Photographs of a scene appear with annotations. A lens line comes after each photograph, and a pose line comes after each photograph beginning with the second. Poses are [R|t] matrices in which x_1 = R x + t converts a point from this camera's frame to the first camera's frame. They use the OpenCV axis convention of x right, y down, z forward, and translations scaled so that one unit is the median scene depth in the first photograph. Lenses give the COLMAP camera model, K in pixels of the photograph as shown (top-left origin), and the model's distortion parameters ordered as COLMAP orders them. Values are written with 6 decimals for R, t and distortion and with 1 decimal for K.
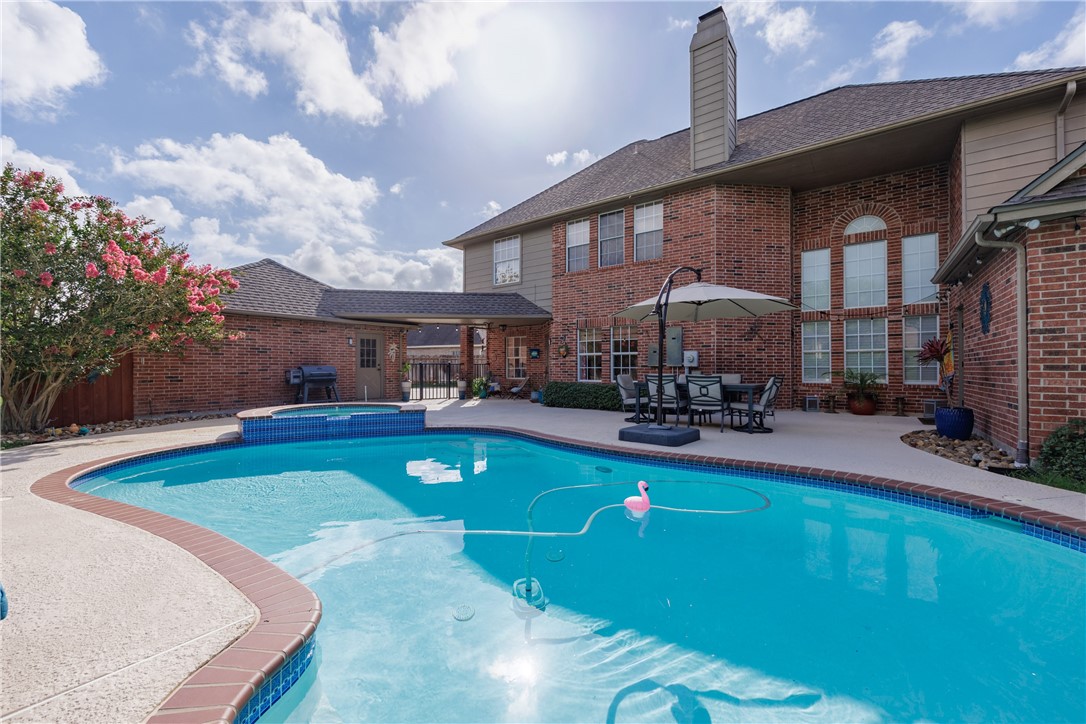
lens RADIAL K [[437.1, 0, 543.0], [0, 437.1, 362.0], [0, 0, 1]] dist [0.000367, 0.000313]
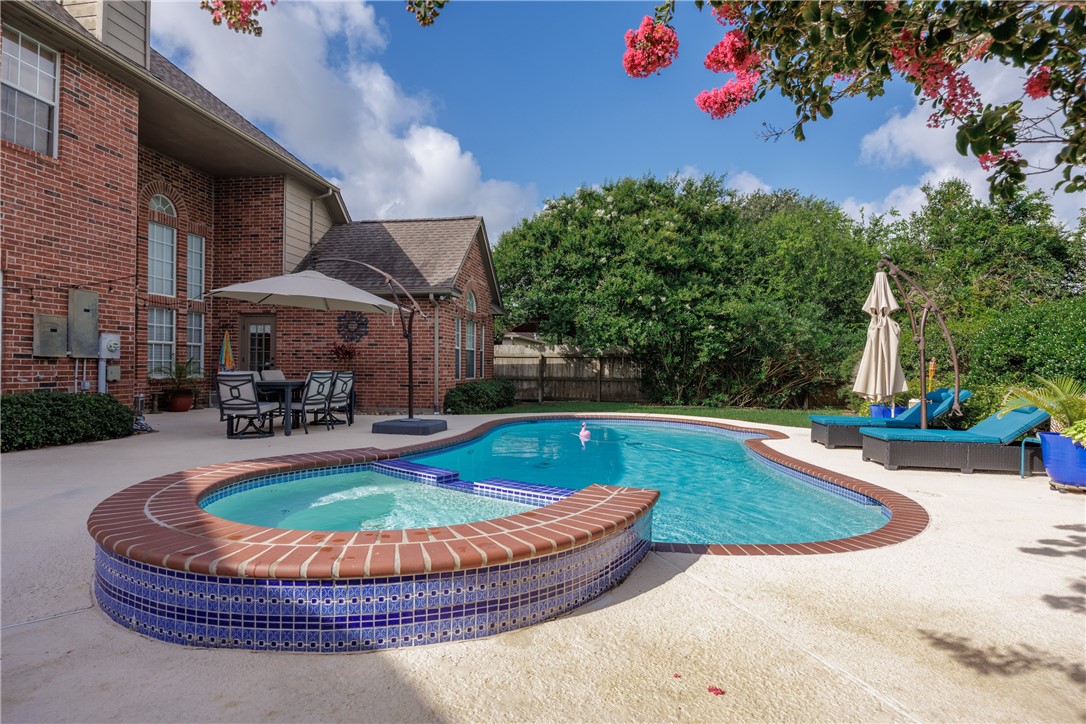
lens RADIAL K [[589.4, 0, 543.0], [0, 589.4, 362.0], [0, 0, 1]] dist [-0.001529, -0.001606]
pose [[-0.470727, 0.002410, 0.882276, -0.659994], [-0.025272, 0.999549, -0.016213, 0.012305], [-0.881917, -0.029929, -0.470454, 0.792752]]
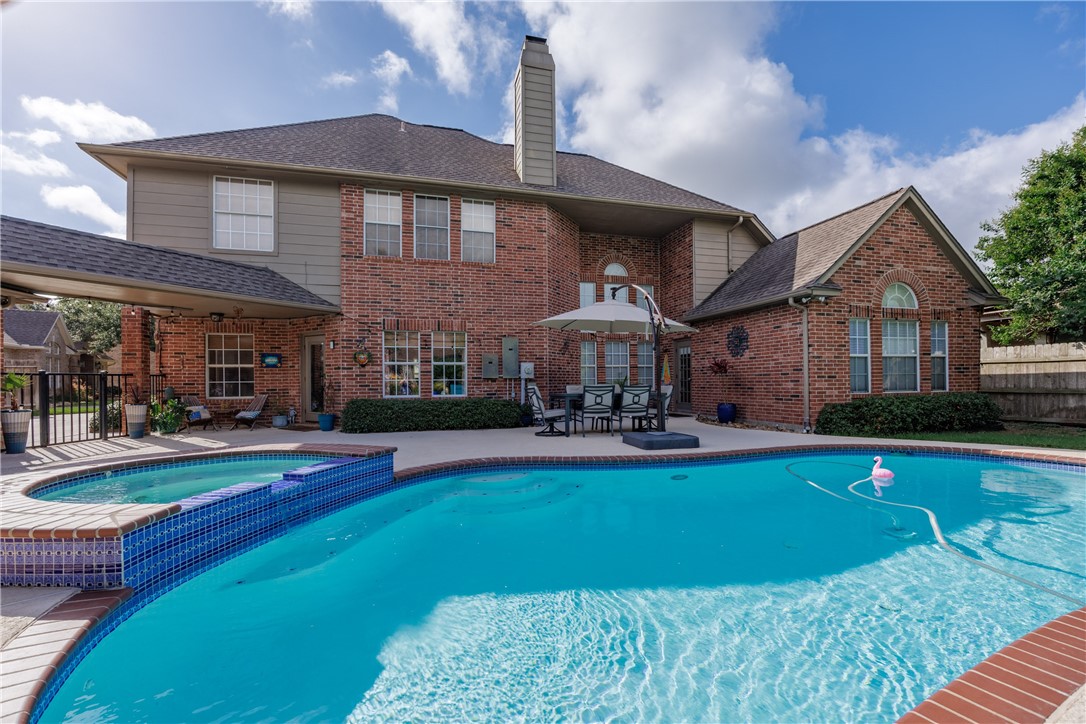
lens RADIAL K [[461.9, 0, 543.4], [0, 461.9, 378.5], [0, 0, 1]] dist [-0.012298, -0.000224]
pose [[0.603309, 0.000947, 0.797507, -0.453164], [-0.003424, 0.999993, 0.001403, 0.008536], [-0.797500, -0.003577, 0.603308, 0.309900]]
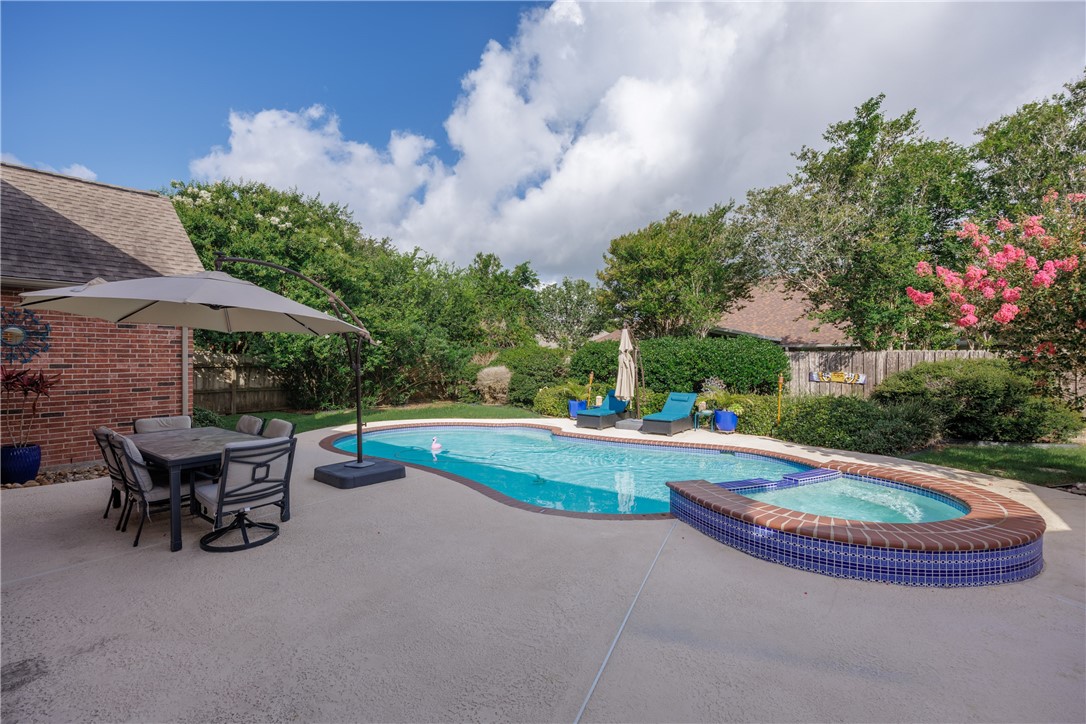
lens RADIAL K [[485.3, 0, 539.3], [0, 485.3, 357.8], [0, 0, 1]] dist [-0.017766, -0.000027]
pose [[-0.999960, -0.000653, 0.008975, -0.070627], [-0.000826, 0.999812, -0.019382, -0.032870], [-0.008961, -0.019389, -0.999772, 1.149582]]
